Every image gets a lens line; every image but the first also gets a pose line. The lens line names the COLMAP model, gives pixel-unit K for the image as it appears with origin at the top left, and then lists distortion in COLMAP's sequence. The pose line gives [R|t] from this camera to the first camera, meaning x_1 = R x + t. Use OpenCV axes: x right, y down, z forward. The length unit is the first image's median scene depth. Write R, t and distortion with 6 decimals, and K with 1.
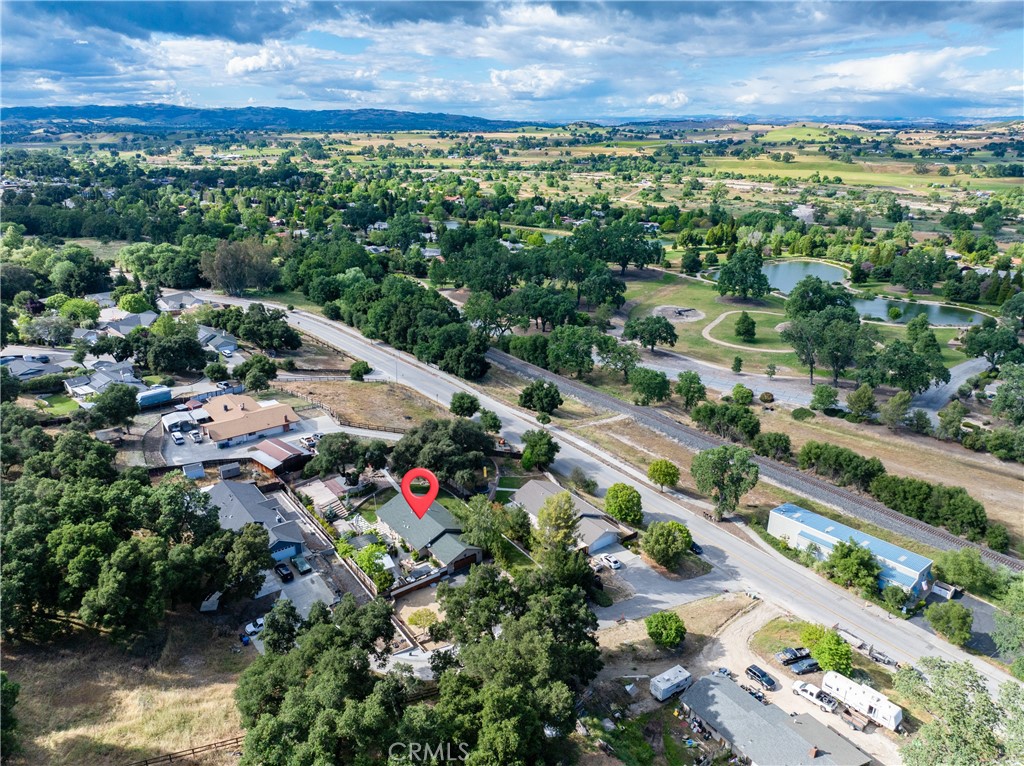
lens RADIAL K [[714.9, 0, 512.0], [0, 714.9, 383.0], [0, 0, 1]] dist [-0.043203, 0.008697]
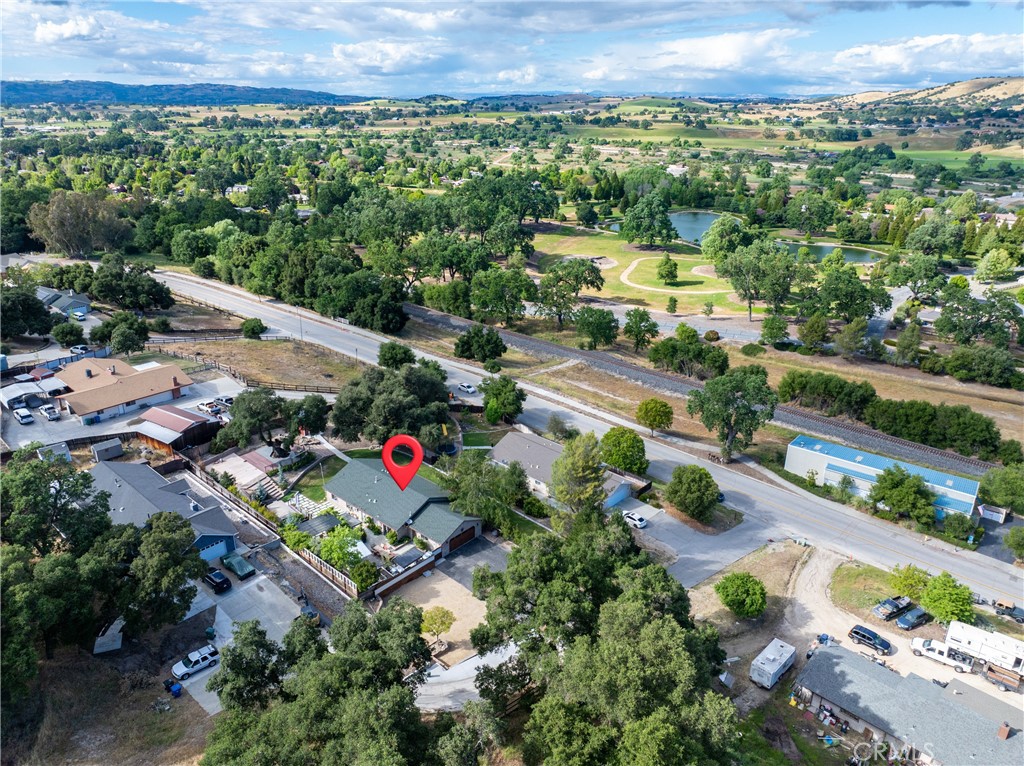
lens RADIAL K [[714.9, 0, 512.0], [0, 714.9, 383.0], [0, 0, 1]] dist [-0.043203, 0.008697]
pose [[0.980771, -0.065832, 0.183726, -0.086684], [0.060434, 0.997564, 0.034834, 0.039581], [-0.185572, -0.023061, 0.982360, 0.156776]]
